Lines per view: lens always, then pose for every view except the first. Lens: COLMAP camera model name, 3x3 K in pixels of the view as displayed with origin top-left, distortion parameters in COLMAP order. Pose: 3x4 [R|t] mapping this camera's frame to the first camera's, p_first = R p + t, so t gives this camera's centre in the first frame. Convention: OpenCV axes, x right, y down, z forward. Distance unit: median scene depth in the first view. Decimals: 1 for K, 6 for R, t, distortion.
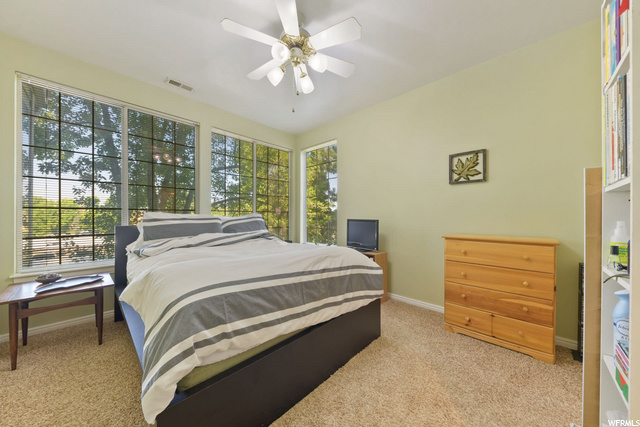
lens RADIAL K [[223.8, 0, 320.0], [0, 223.8, 213.5], [0, 0, 1]] dist [0.000213, 0.000001]
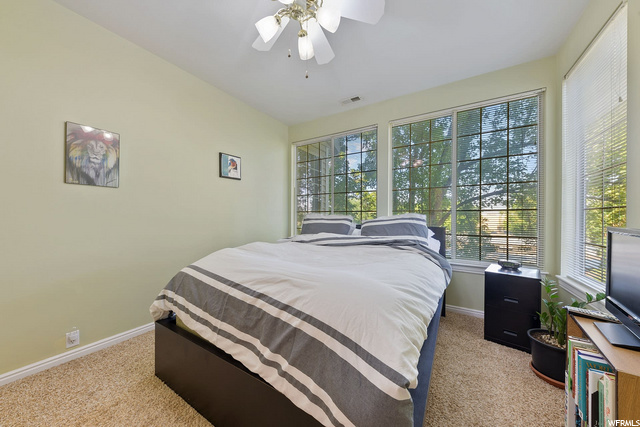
lens RADIAL K [[223.8, 0, 320.0], [0, 223.8, 213.5], [0, 0, 1]] dist [0.000213, 0.000001]
pose [[0.200166, -0.009478, -0.979716, 0.572021], [0.003335, 0.999954, -0.008992, 0.007153], [0.979756, -0.001467, 0.200188, 0.818723]]
